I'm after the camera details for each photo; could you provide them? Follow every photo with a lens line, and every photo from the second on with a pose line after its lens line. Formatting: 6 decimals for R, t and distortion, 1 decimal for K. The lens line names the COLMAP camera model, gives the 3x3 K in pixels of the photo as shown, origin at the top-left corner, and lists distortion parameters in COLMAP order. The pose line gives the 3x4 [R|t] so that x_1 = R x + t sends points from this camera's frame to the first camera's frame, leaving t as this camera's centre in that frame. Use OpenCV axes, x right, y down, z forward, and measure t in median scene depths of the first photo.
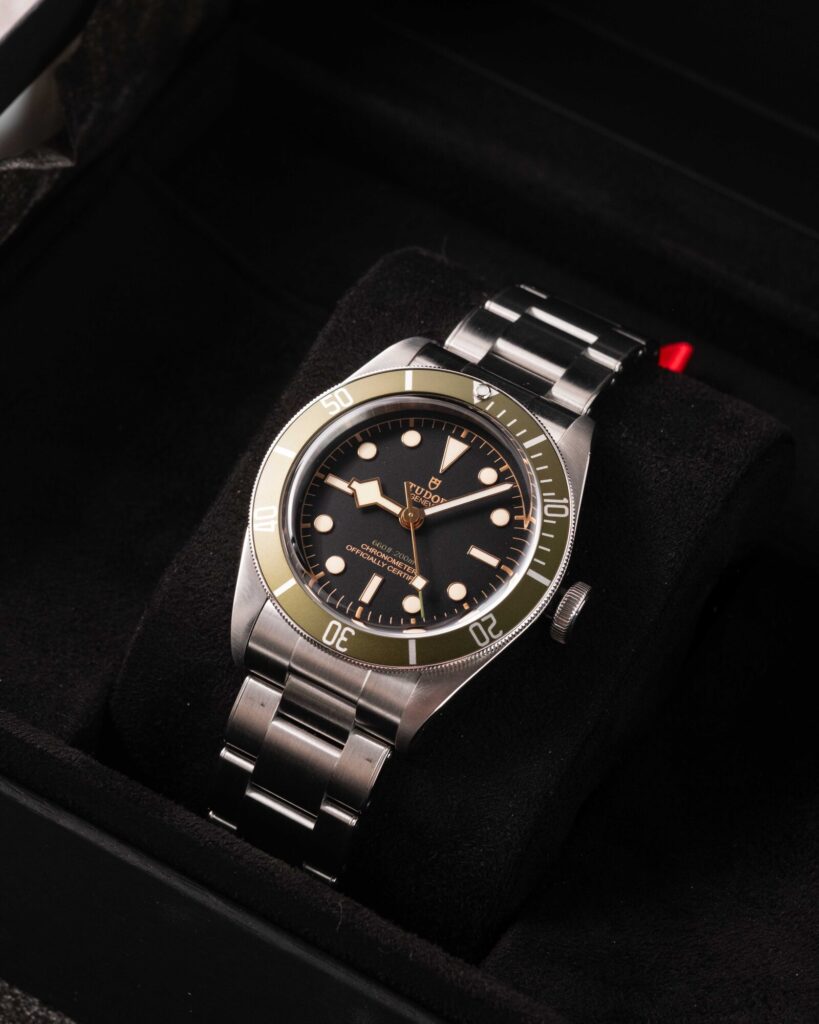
lens RADIAL K [[3531.4, 0, 408.5], [0, 3531.4, 511.5], [0, 0, 1]] dist [0.091839, 0.000000]
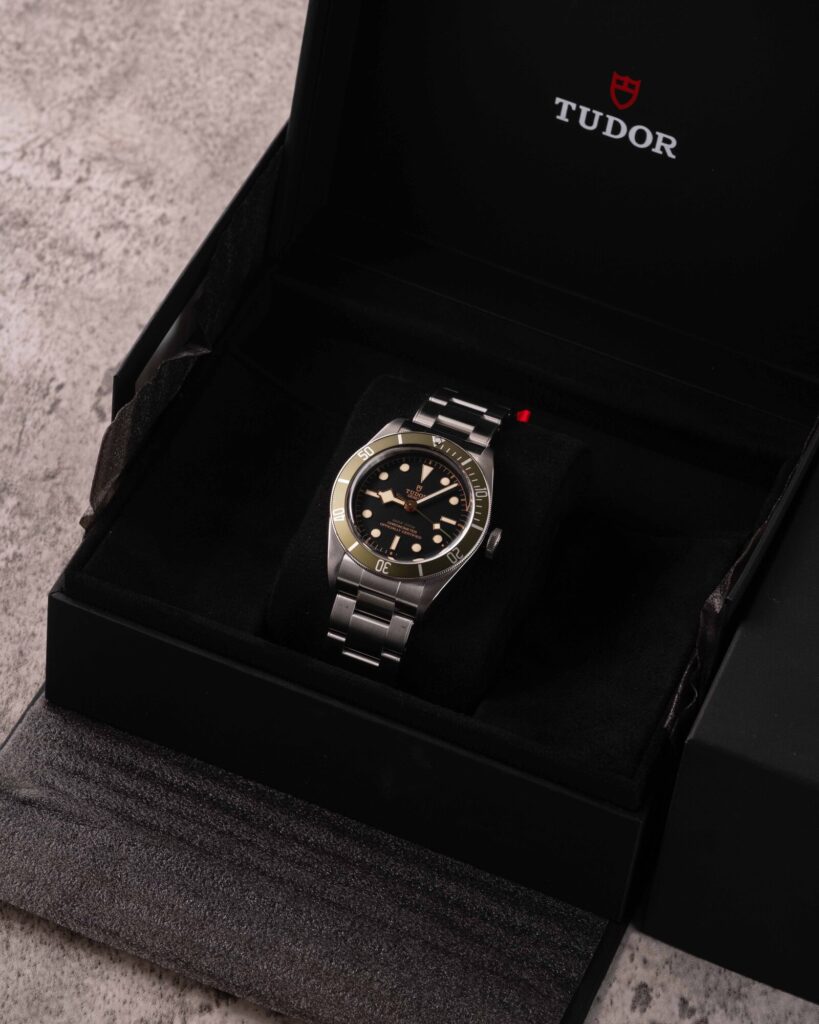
lens RADIAL K [[3531.4, 0, 410.0], [0, 3531.4, 512.0], [0, 0, 1]] dist [0.091839, 0.000000]
pose [[0.990481, -0.110436, 0.082163, -0.165341], [0.113815, 0.992789, -0.037635, 0.080970], [-0.077415, 0.046628, 0.995908, -1.009503]]
